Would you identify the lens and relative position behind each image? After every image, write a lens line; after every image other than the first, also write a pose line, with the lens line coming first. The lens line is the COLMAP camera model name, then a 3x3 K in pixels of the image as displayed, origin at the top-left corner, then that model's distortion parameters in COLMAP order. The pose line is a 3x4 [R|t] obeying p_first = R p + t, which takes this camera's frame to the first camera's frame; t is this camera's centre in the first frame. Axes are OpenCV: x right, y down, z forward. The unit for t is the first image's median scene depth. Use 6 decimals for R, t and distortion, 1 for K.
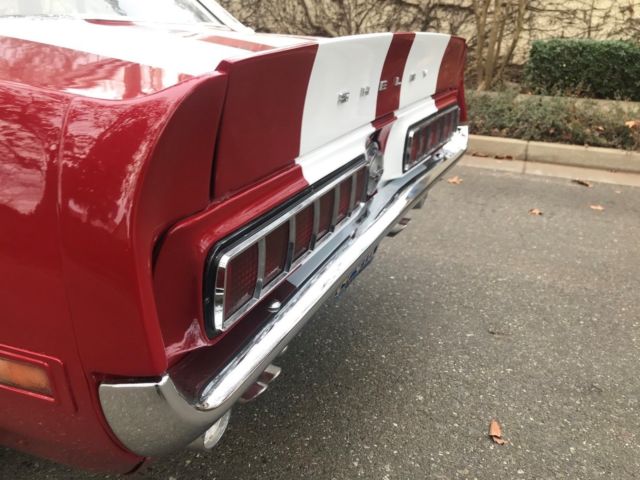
lens RADIAL K [[527.5, 0, 320.0], [0, 527.5, 240.0], [0, 0, 1]] dist [0.013960, -0.002611]
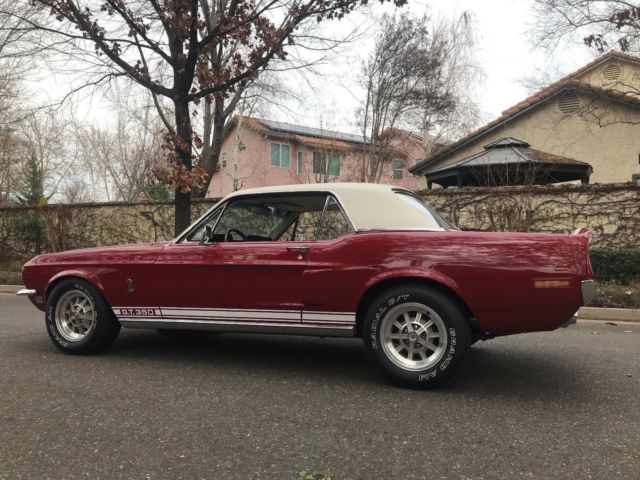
lens RADIAL K [[535.9, 0, 301.1], [0, 535.9, 239.5], [0, 0, 1]] dist [-0.006543, 0.007700]
pose [[0.999377, -0.030892, 0.017041, -0.406394], [0.035131, 0.915801, -0.400093, 0.235927], [-0.003247, 0.400443, 0.916316, -0.511087]]
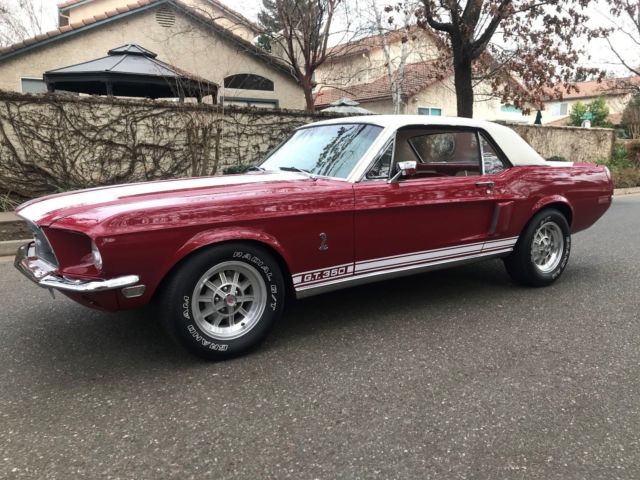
lens RADIAL K [[556.9, 0, 320.0], [0, 556.9, 240.0], [0, 0, 1]] dist [-0.016806, -0.010690]
pose [[0.505636, -0.161263, 0.847541, -1.327765], [0.344843, 0.938266, -0.027206, -0.061480], [-0.790832, 0.306025, 0.530032, -0.004646]]
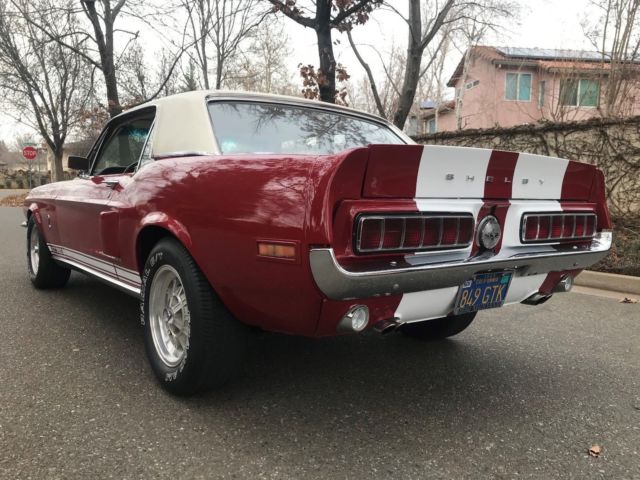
lens RADIAL K [[527.5, 0, 320.0], [0, 527.5, 240.0], [0, 0, 1]] dist [0.013960, -0.002611]
pose [[0.884629, 0.026709, -0.465529, 0.105788], [-0.170549, 0.947717, -0.269714, 0.110305], [0.433986, 0.317993, 0.842933, -0.153221]]
